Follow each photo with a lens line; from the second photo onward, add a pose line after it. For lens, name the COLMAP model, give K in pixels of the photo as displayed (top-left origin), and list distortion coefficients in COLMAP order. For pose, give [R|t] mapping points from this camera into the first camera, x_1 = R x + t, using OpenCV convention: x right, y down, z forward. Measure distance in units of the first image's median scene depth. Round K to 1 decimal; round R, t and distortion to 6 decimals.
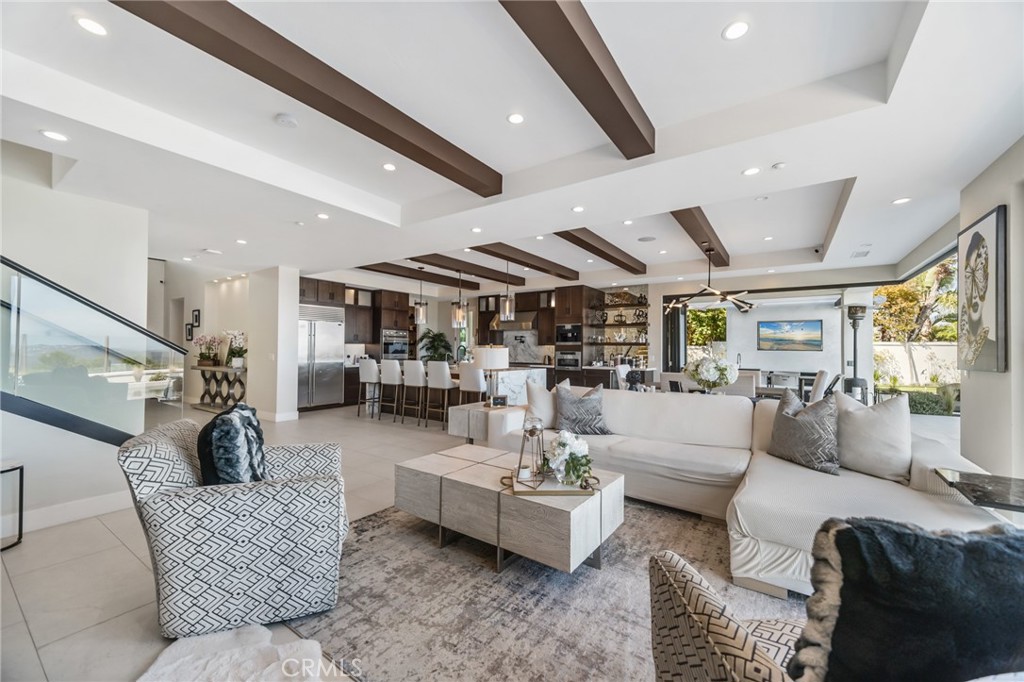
lens RADIAL K [[401.7, 0, 512.7], [0, 401.7, 346.9], [0, 0, 1]] dist [0.002335, 0.000061]
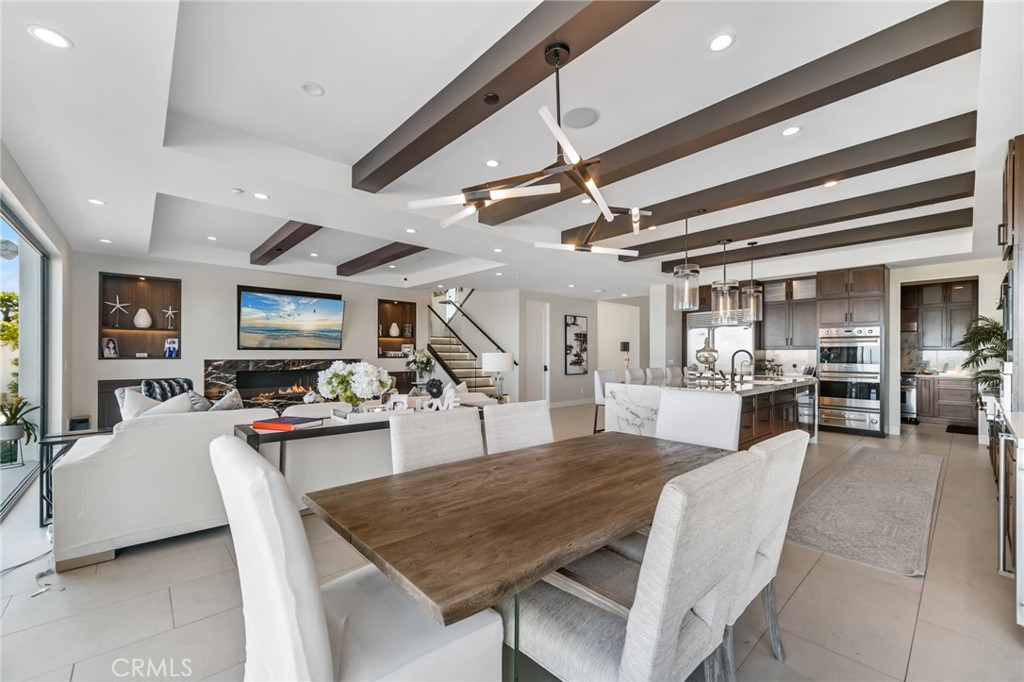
lens RADIAL K [[407.1, 0, 503.9], [0, 407.1, 351.7], [0, 0, 1]] dist [-0.001295, -0.000198]
pose [[-0.249622, -0.013008, -0.968256, 0.532462], [0.000732, 0.999907, -0.013622, 0.006472], [0.968343, -0.004109, -0.249589, 0.670063]]
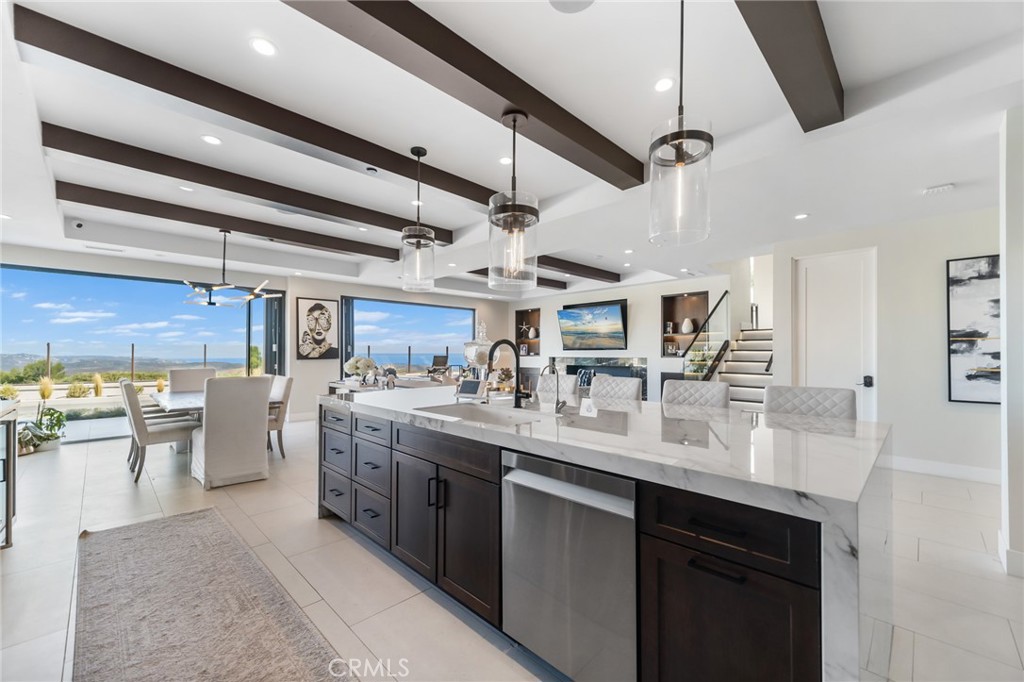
lens RADIAL K [[408.2, 0, 510.1], [0, 408.2, 350.5], [0, 0, 1]] dist [0.001304, 0.000002]
pose [[-0.981970, -0.007372, 0.188895, -0.162427], [-0.009589, 0.999895, -0.010829, 0.006095], [-0.188795, -0.012445, -0.981938, 1.106779]]
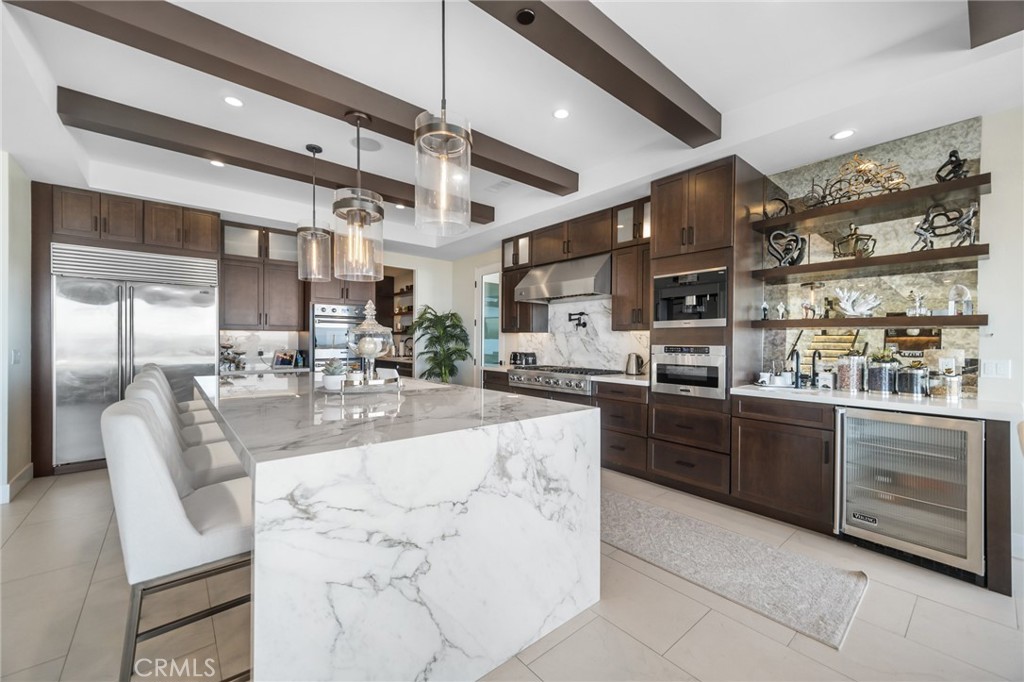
lens RADIAL K [[407.7, 0, 508.8], [0, 407.7, 337.1], [0, 0, 1]] dist [-0.000376, -0.000115]
pose [[0.963319, -0.004140, -0.268327, 0.077663], [0.003126, 0.999986, -0.004206, 0.004653], [0.268340, 0.003213, 0.963319, 0.570801]]
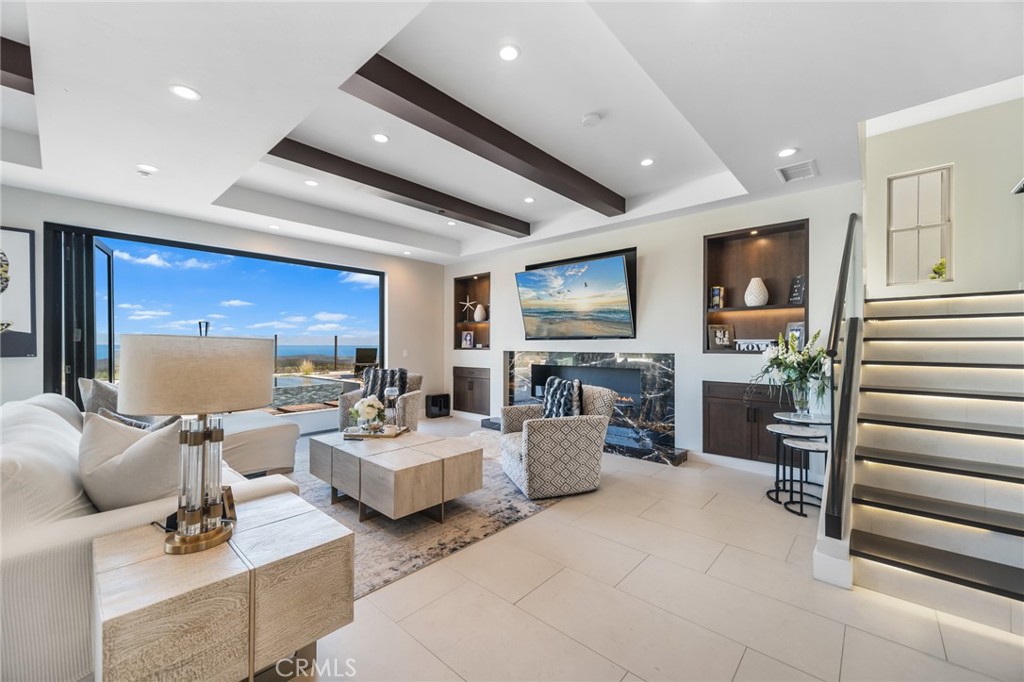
lens RADIAL K [[406.8, 0, 512.1], [0, 406.8, 344.9], [0, 0, 1]] dist [0.002374, 0.000148]
pose [[-0.991103, -0.009177, 0.132784, -0.161316], [-0.009859, 0.999941, -0.004481, 0.003233], [-0.132735, -0.005750, -0.991135, 0.651769]]
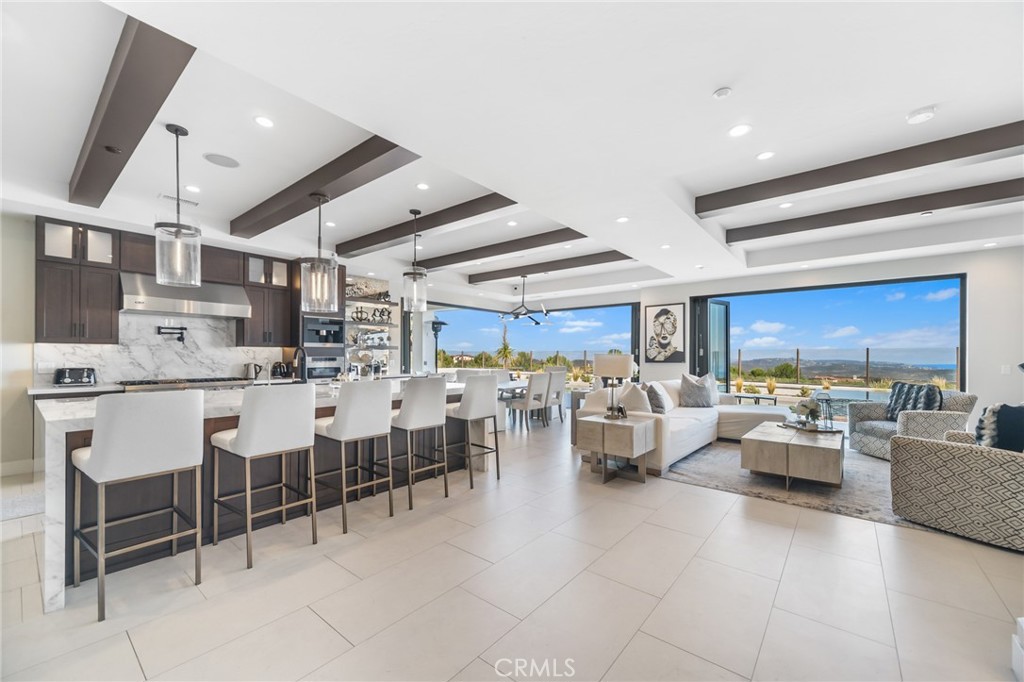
lens RADIAL K [[404.2, 0, 513.4], [0, 404.2, 355.8], [0, 0, 1]] dist [0.002162, -0.000040]
pose [[0.086778, -0.008963, 0.996187, -0.510415], [-0.011508, 0.999884, 0.009998, -0.000835], [-0.996161, -0.012332, 0.086665, 0.593923]]
